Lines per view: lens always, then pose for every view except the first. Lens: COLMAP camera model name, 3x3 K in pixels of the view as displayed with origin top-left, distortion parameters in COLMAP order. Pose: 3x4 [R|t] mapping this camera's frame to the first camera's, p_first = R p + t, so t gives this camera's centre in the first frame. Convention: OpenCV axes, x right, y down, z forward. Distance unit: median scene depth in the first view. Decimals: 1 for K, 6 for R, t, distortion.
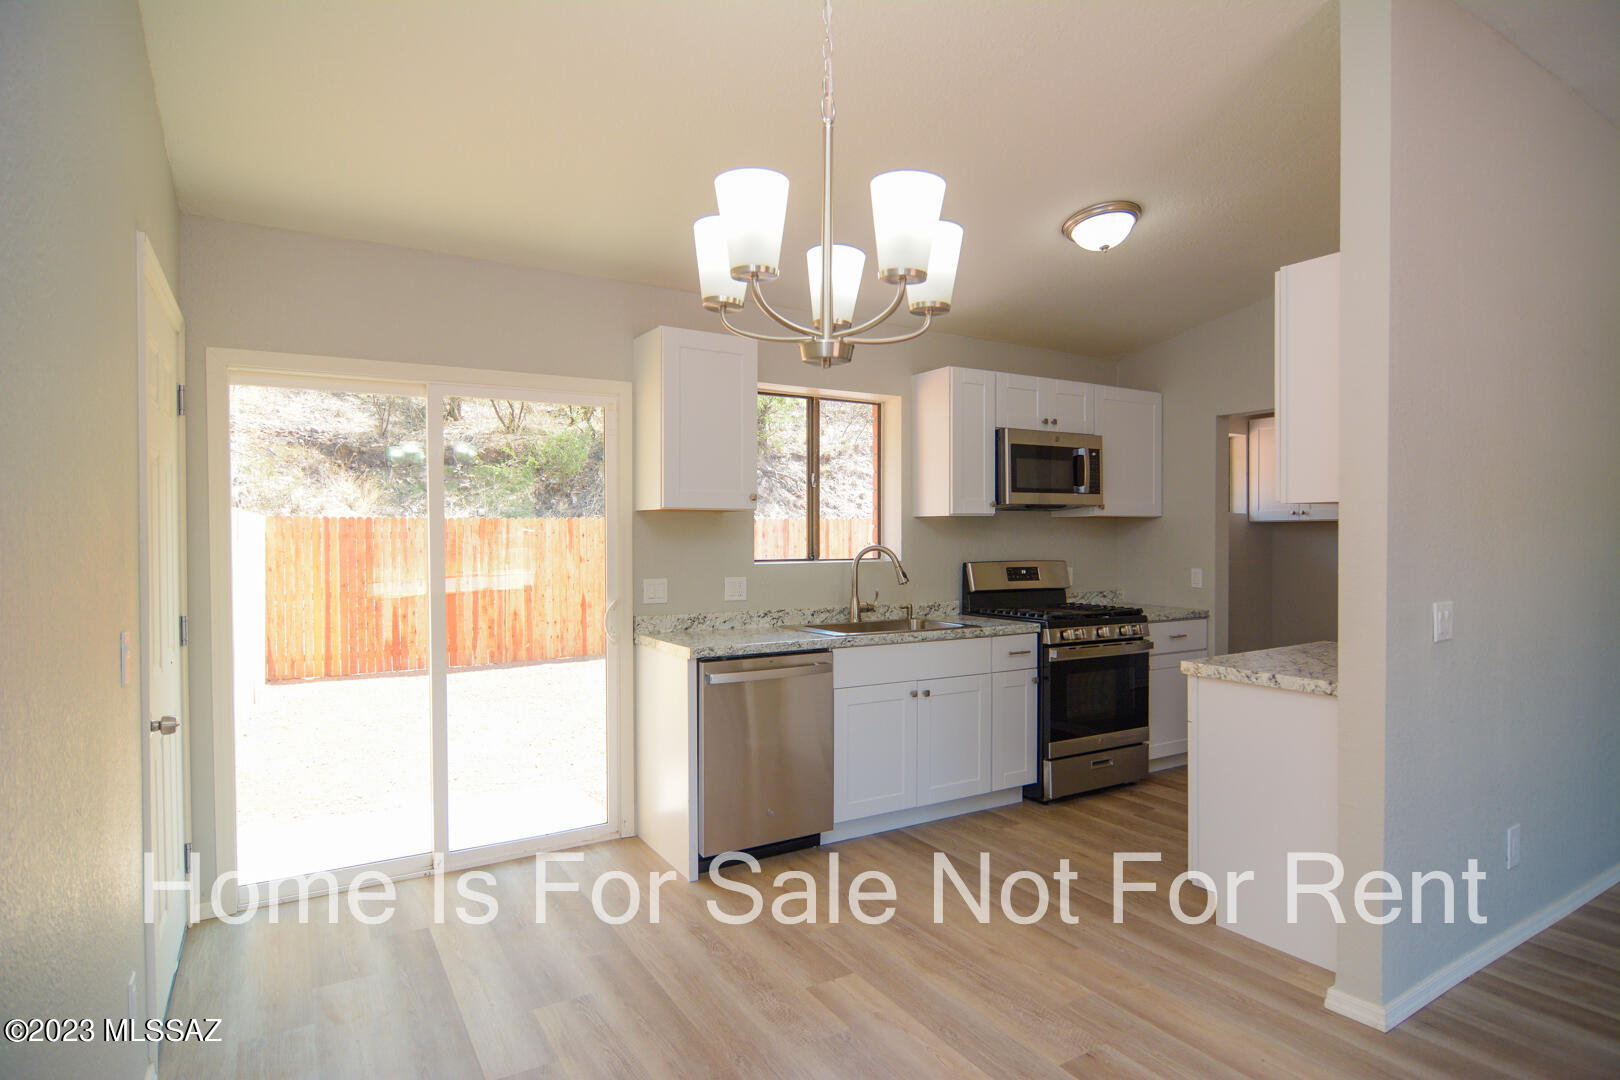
lens RADIAL K [[866.8, 0, 810.4], [0, 866.8, 547.5], [0, 0, 1]] dist [-0.011738, -0.006467]
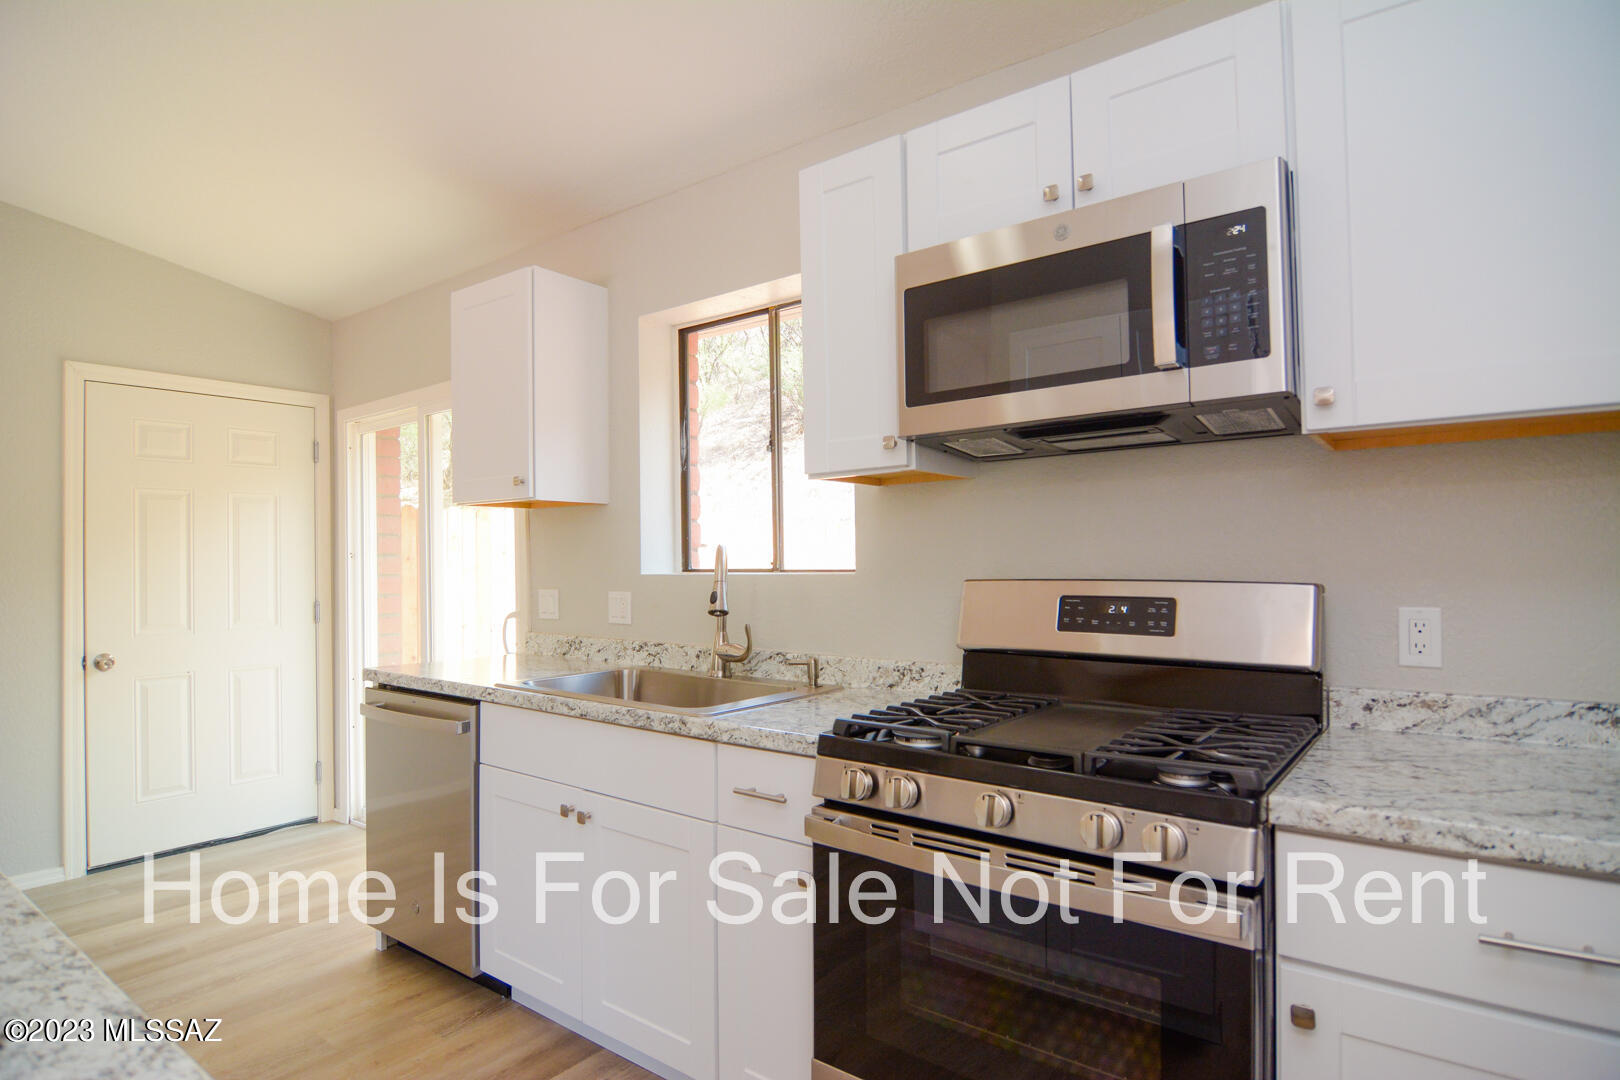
lens RADIAL K [[866.8, 0, 810.4], [0, 866.8, 547.5], [0, 0, 1]] dist [-0.011738, -0.006467]
pose [[0.364637, -0.018740, -0.930961, 0.591368], [-0.006208, 0.999726, -0.022555, 0.011509], [0.931129, 0.014004, 0.364421, 0.805439]]
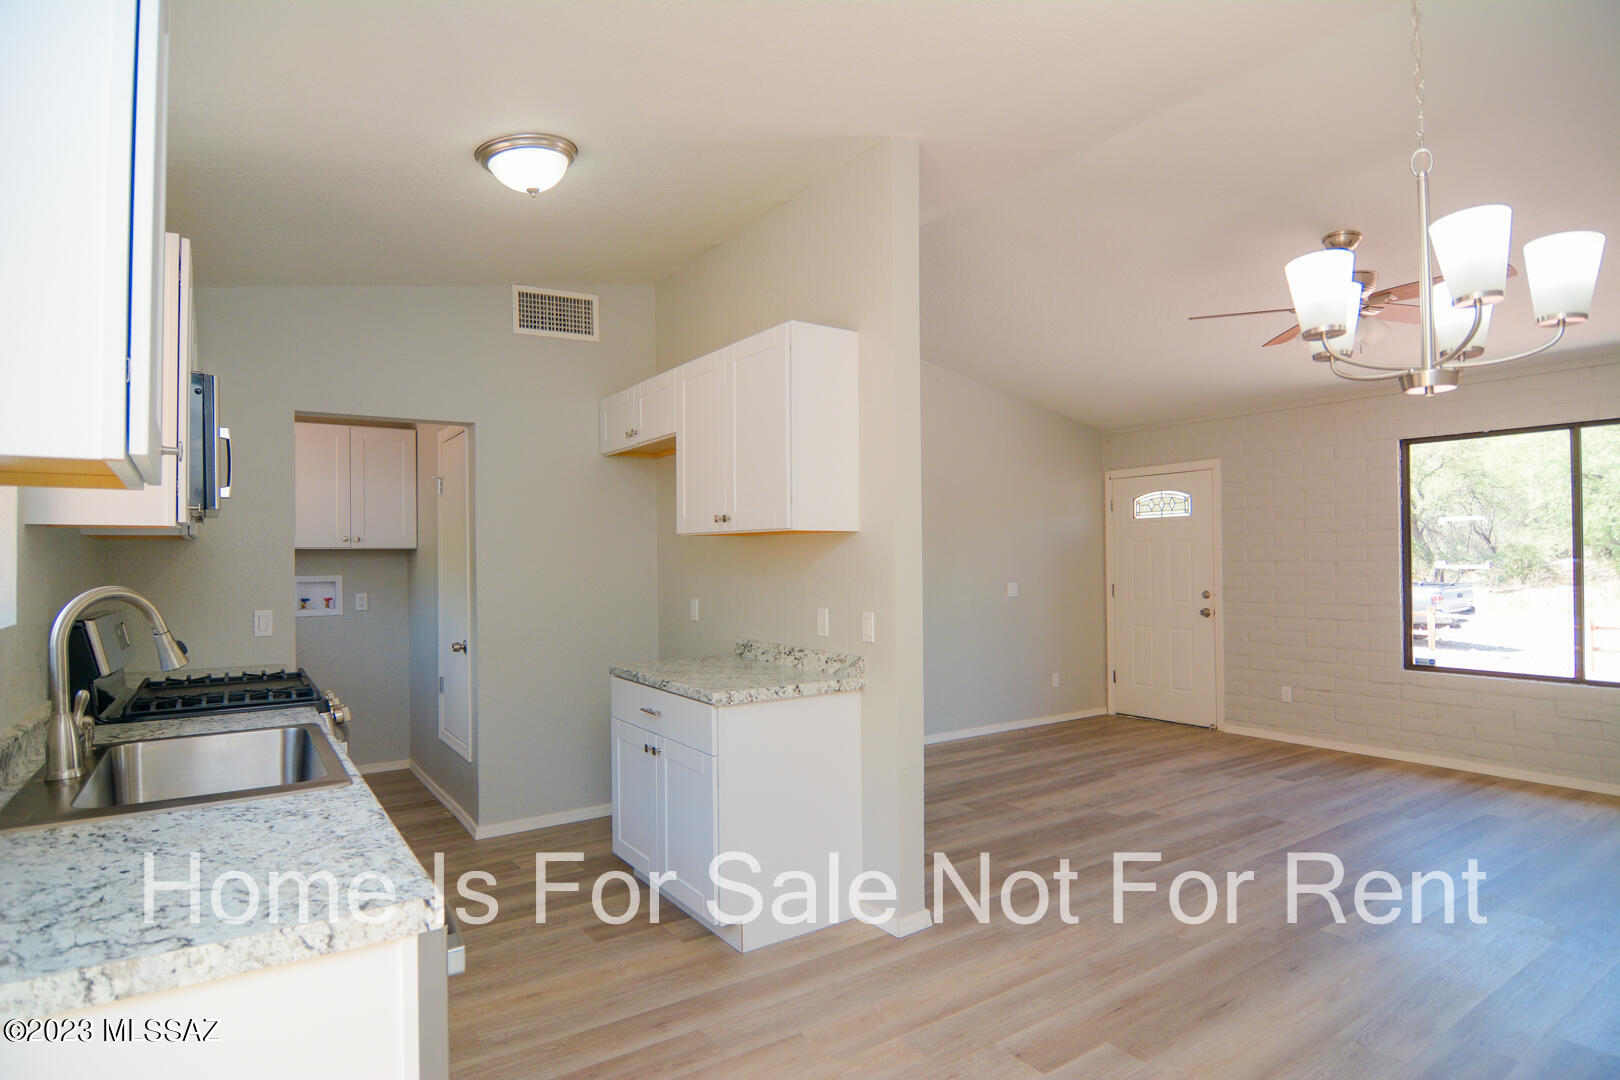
lens RADIAL K [[866.8, 0, 810.4], [0, 866.8, 547.5], [0, 0, 1]] dist [-0.011738, -0.006467]
pose [[-0.054357, 0.018003, 0.998359, -0.353142], [0.025997, 0.999524, -0.016608, -0.005856], [-0.998183, 0.025052, -0.054799, 0.641112]]
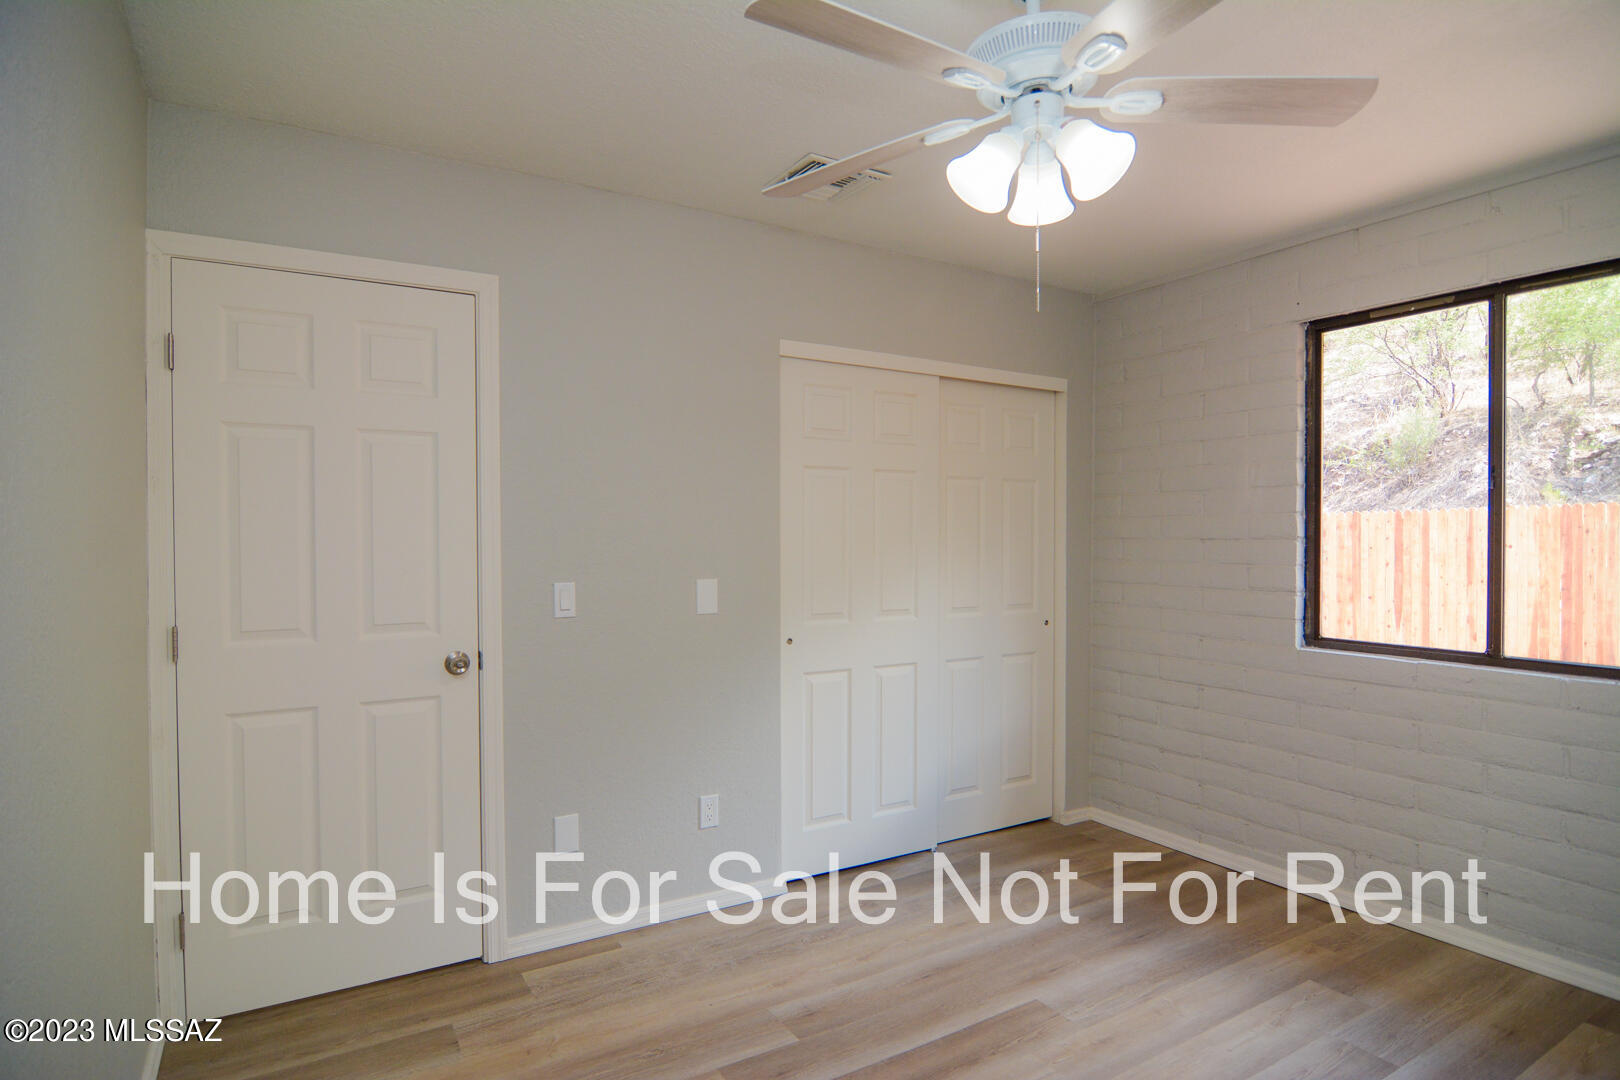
lens RADIAL K [[866.8, 0, 810.4], [0, 866.8, 547.5], [0, 0, 1]] dist [-0.011738, -0.006467]
pose [[0.004377, 0.013444, -0.999900, 2.126462], [-0.016045, 0.999782, 0.013373, -0.010701], [0.999862, 0.015985, 0.004591, 1.415597]]
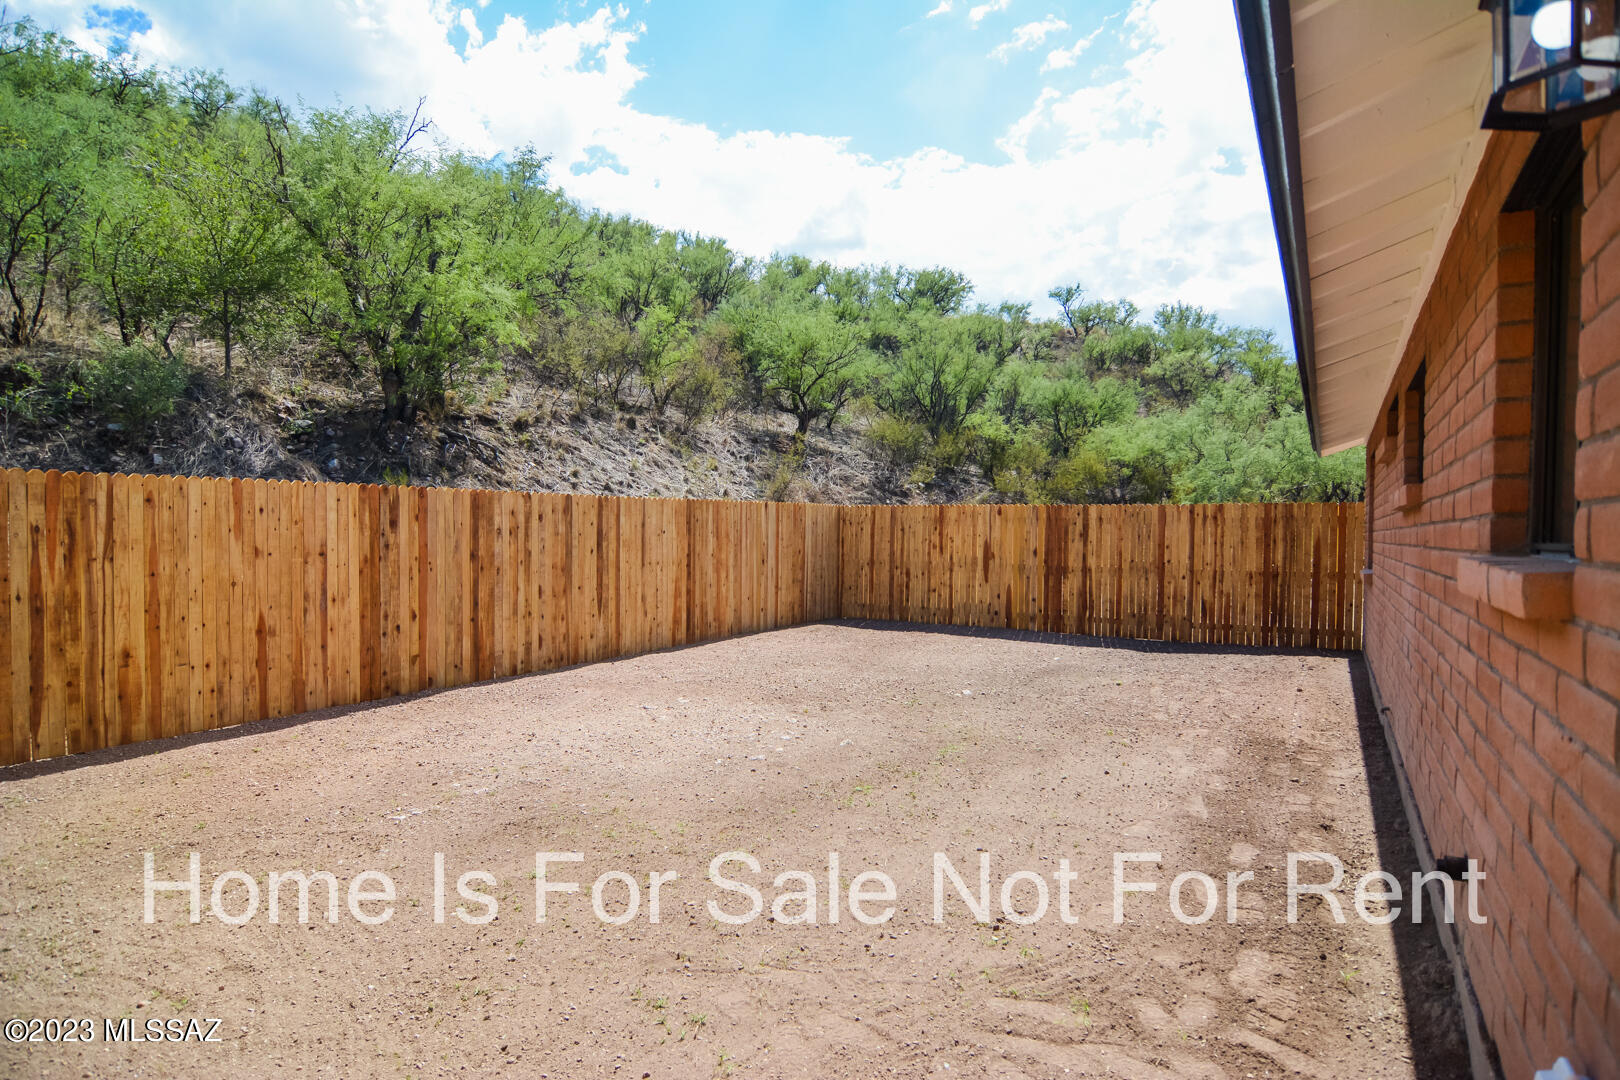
lens RADIAL K [[866.8, 0, 810.4], [0, 866.8, 547.5], [0, 0, 1]] dist [-0.011738, -0.006467]
pose [[0.883750, 0.001574, 0.467956, -0.517647], [-0.004440, 0.999978, 0.005022, 0.015164], [-0.467937, -0.006516, 0.883738, 0.811057]]
